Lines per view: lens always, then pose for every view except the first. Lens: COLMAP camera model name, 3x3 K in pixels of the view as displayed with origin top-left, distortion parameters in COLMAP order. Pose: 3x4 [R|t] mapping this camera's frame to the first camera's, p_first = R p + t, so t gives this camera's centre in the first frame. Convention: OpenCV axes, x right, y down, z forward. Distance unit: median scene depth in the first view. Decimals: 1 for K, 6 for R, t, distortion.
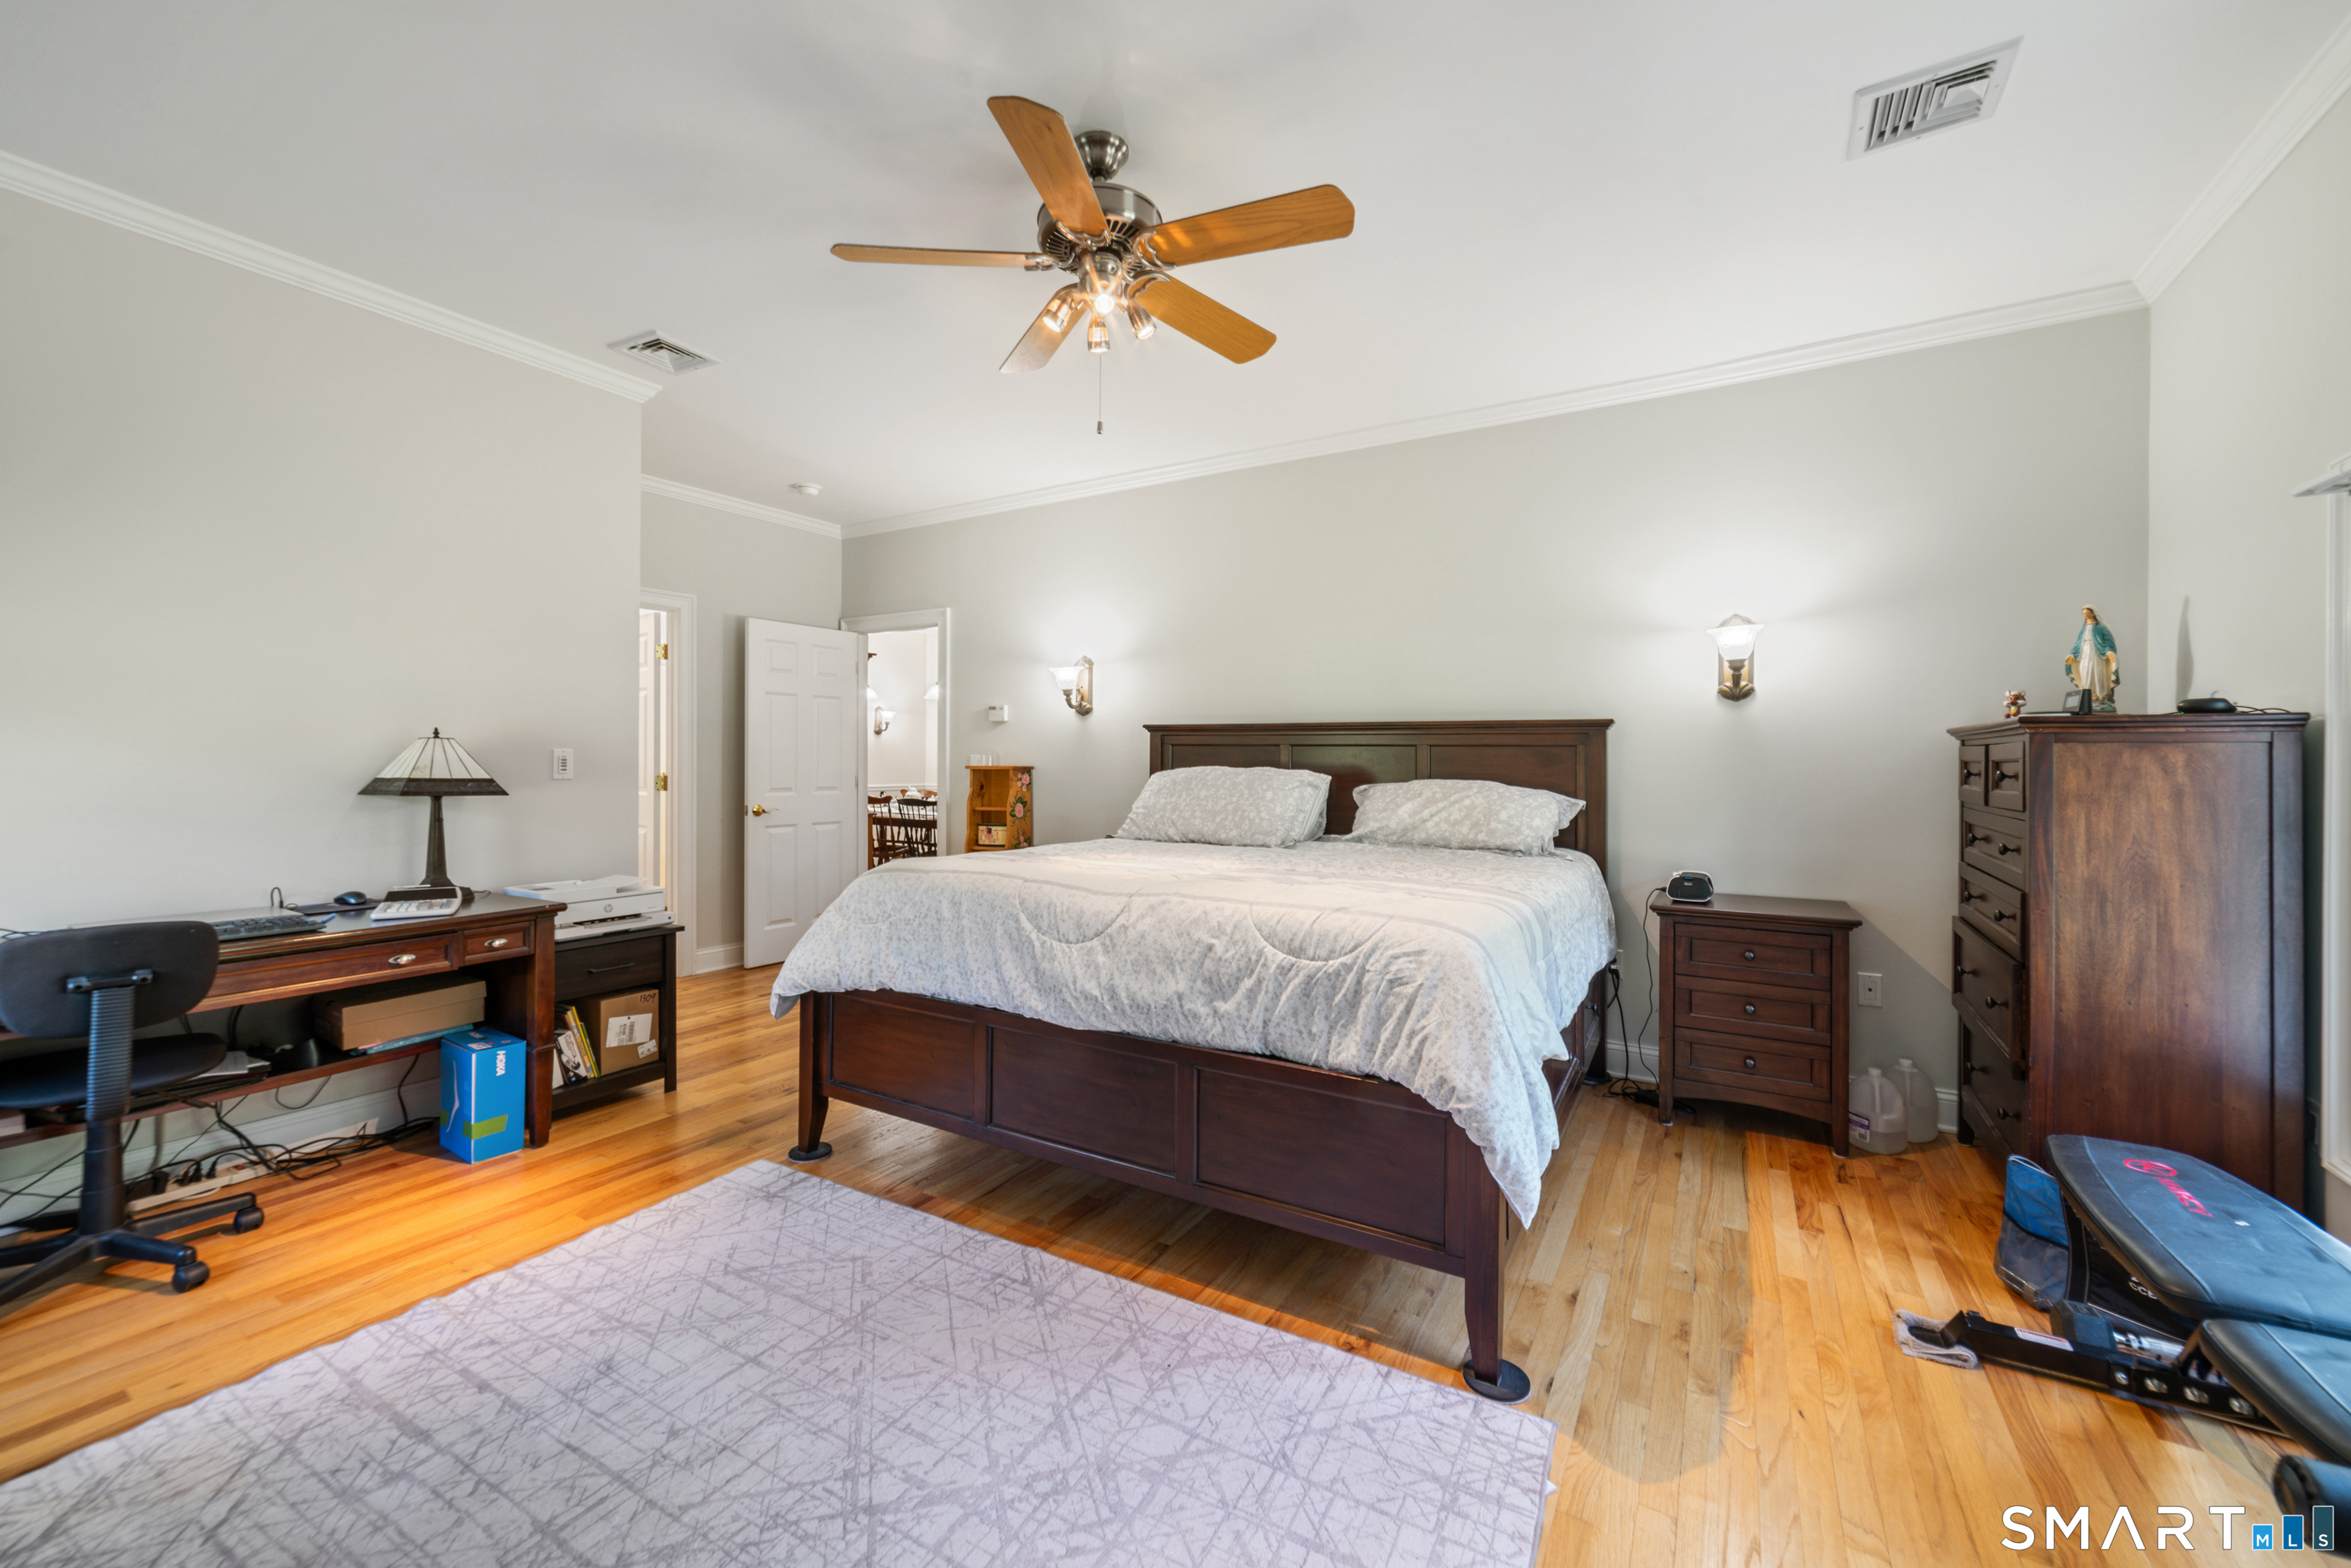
lens RADIAL K [[919.0, 0, 1159.0], [0, 919.0, 765.4], [0, 0, 1]] dist [0.002658, 0.000724]
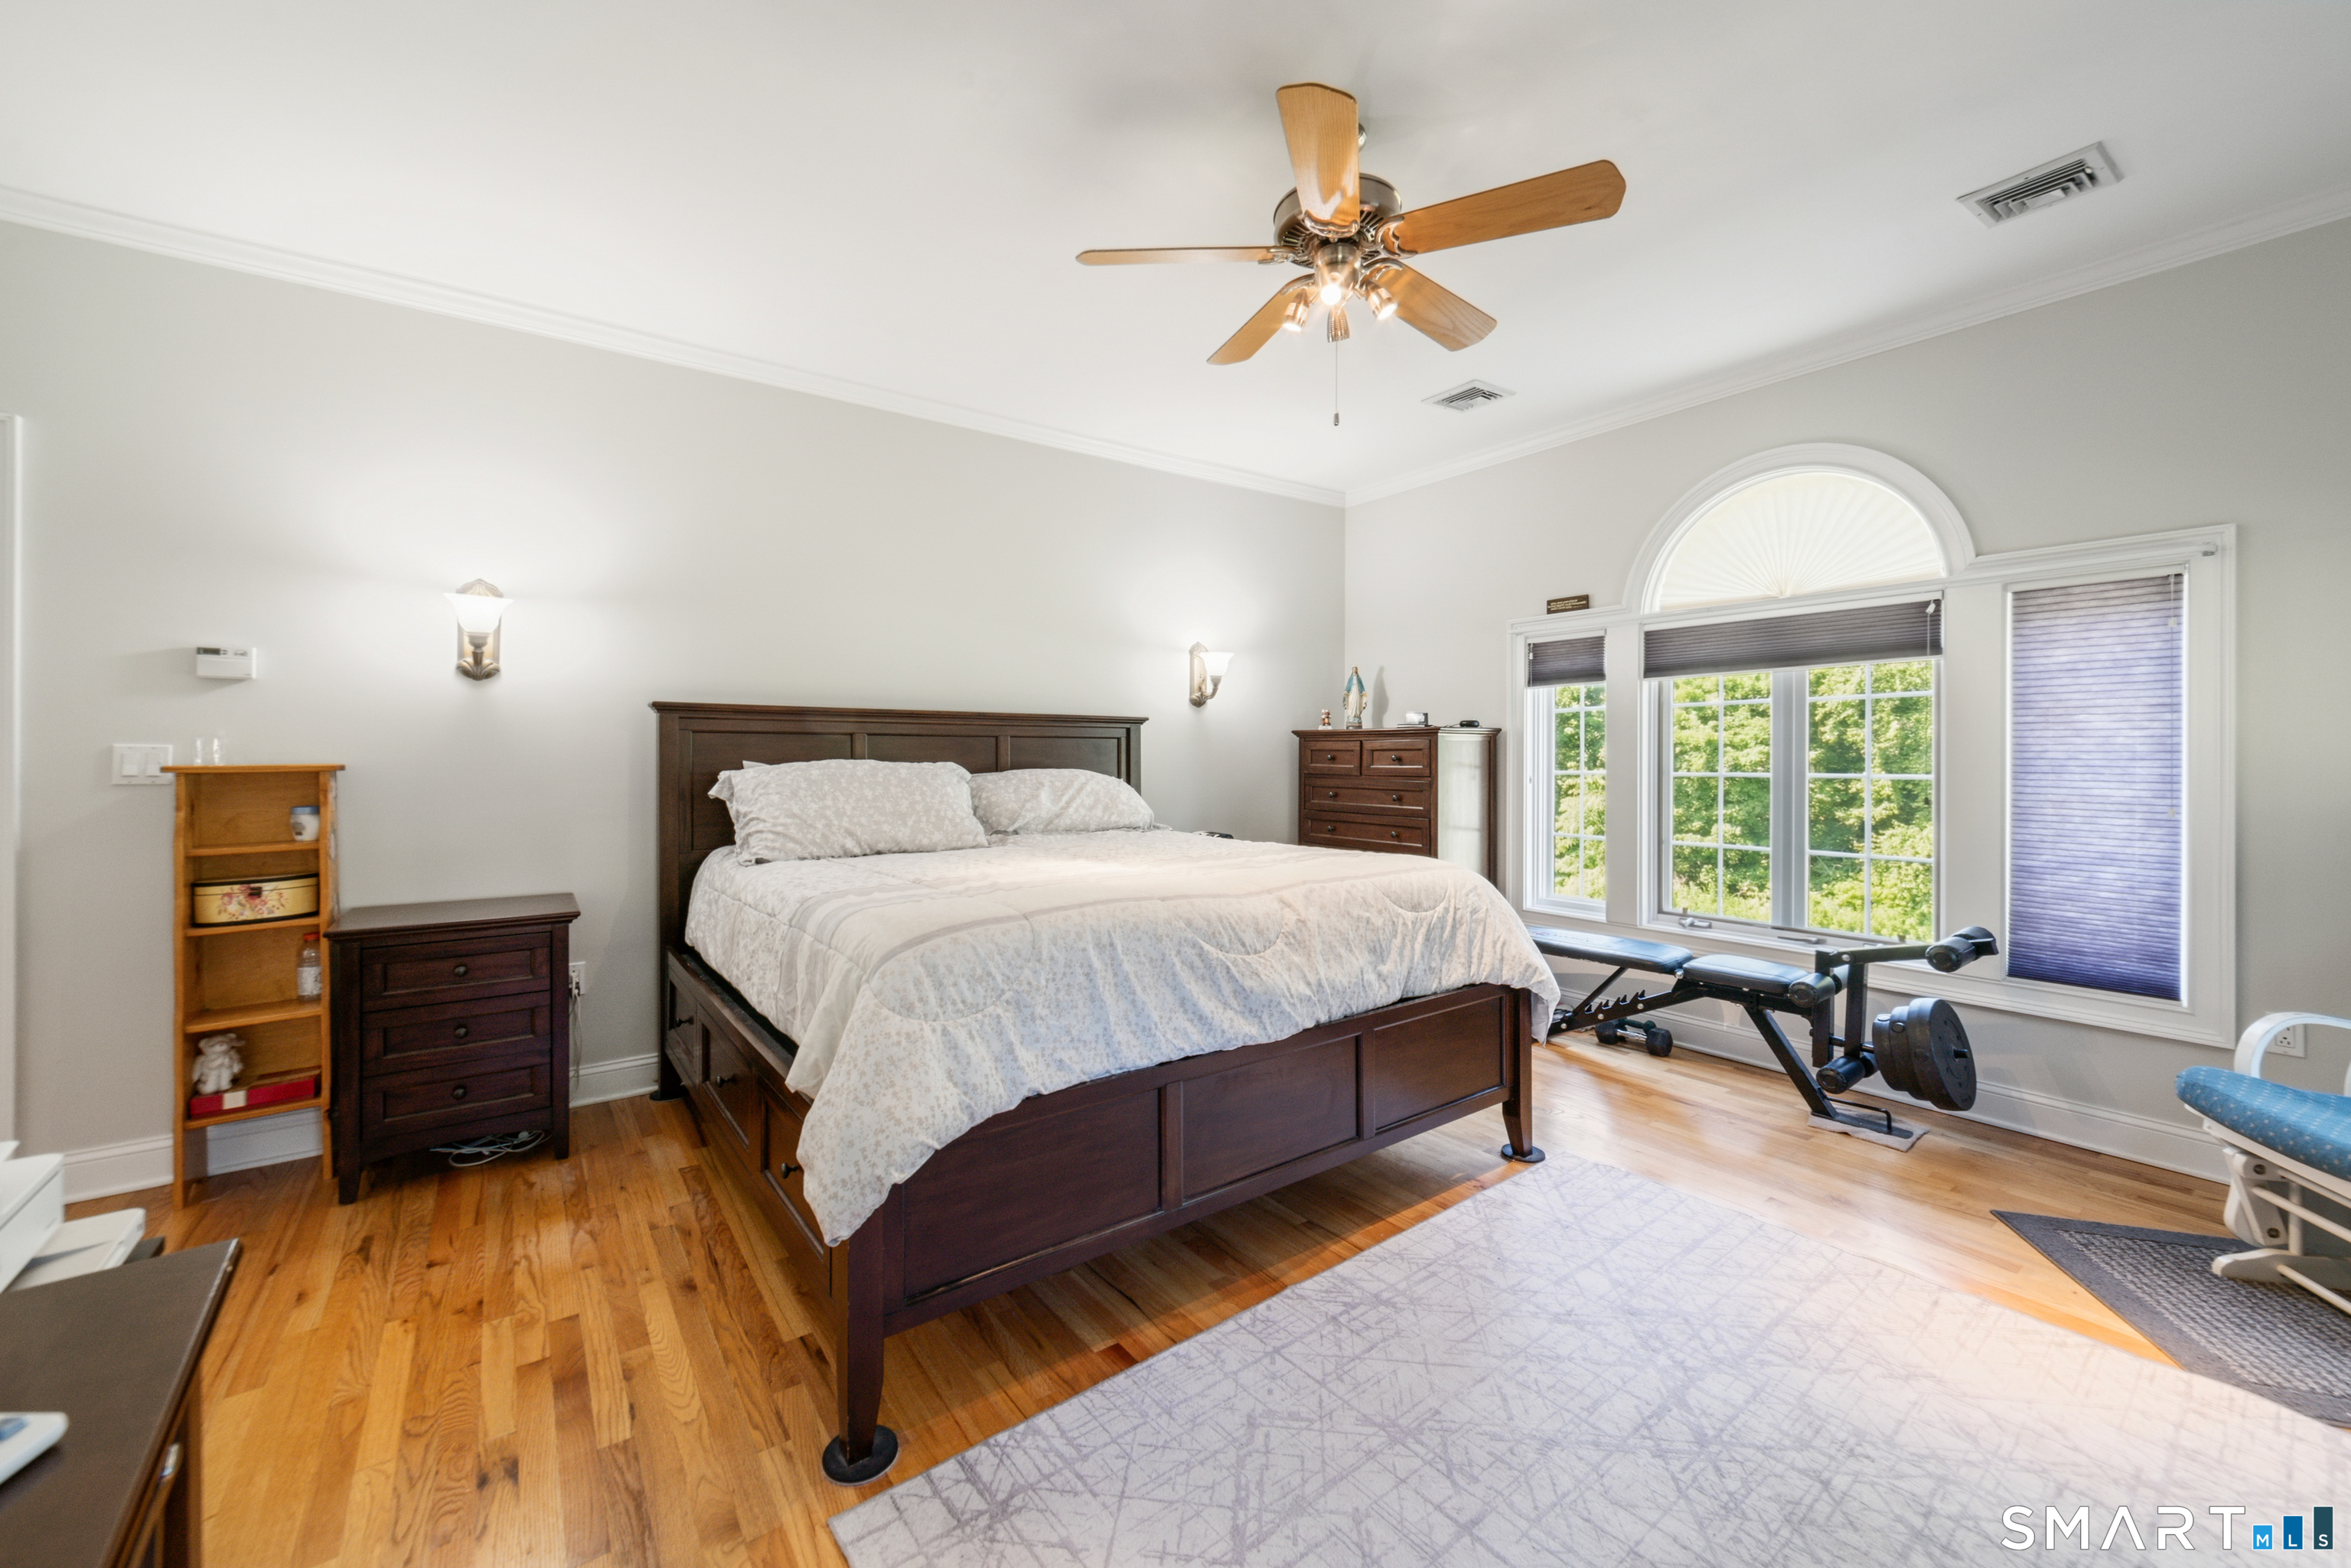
lens RADIAL K [[919.0, 0, 1157.6], [0, 919.0, 759.0], [0, 0, 1]] dist [0.002658, 0.000724]
pose [[0.392581, -0.013921, 0.919612, -1.017356], [0.006794, 0.999902, 0.012236, -0.013312], [-0.919692, 0.001444, 0.392637, 0.758529]]
